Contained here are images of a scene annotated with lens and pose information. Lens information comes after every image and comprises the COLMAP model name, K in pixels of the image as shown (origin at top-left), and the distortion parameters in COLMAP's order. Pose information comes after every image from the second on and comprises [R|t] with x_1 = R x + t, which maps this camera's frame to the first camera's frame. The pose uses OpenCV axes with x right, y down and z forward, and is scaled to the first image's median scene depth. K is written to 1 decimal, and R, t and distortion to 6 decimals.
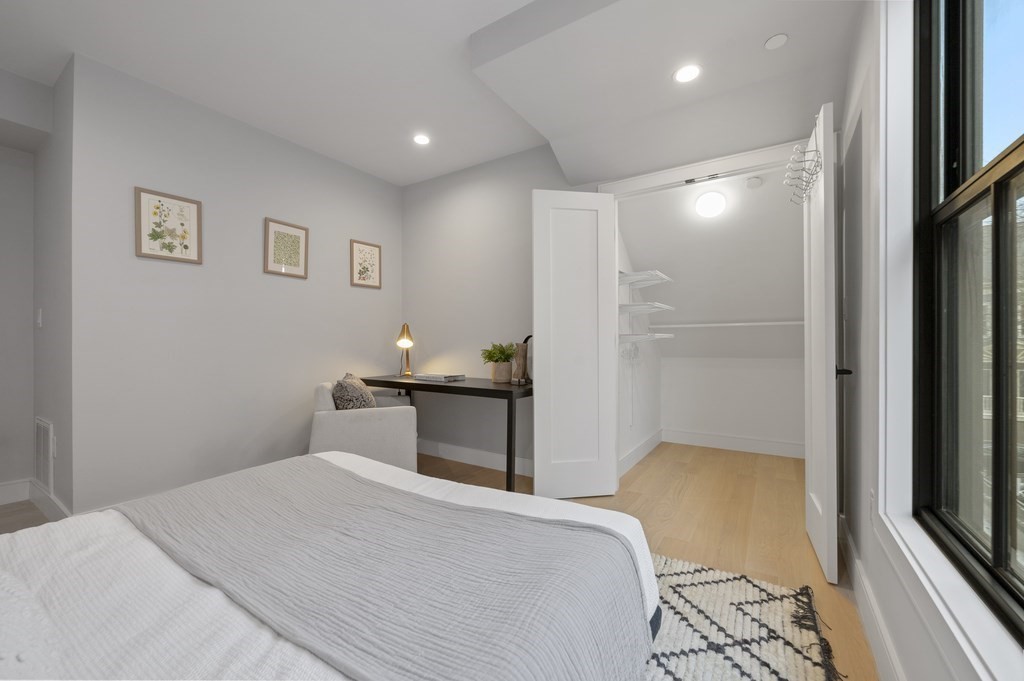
lens RADIAL K [[412.8, 0, 509.4], [0, 412.8, 345.9], [0, 0, 1]] dist [-0.003302, 0.000770]
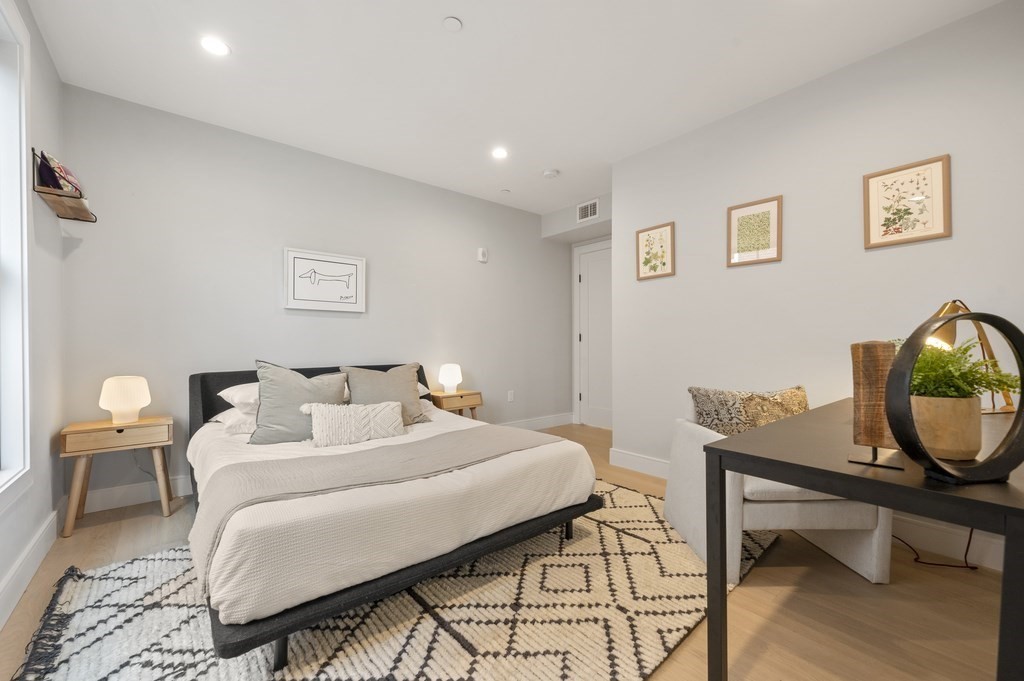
lens RADIAL K [[412.8, 0, 506.7], [0, 412.8, 339.9], [0, 0, 1]] dist [-0.003302, 0.000770]
pose [[-0.305636, 0.004074, -0.952140, 0.512423], [0.008656, 0.999961, 0.001500, -0.020006], [0.952109, -0.007783, -0.305659, 0.906376]]
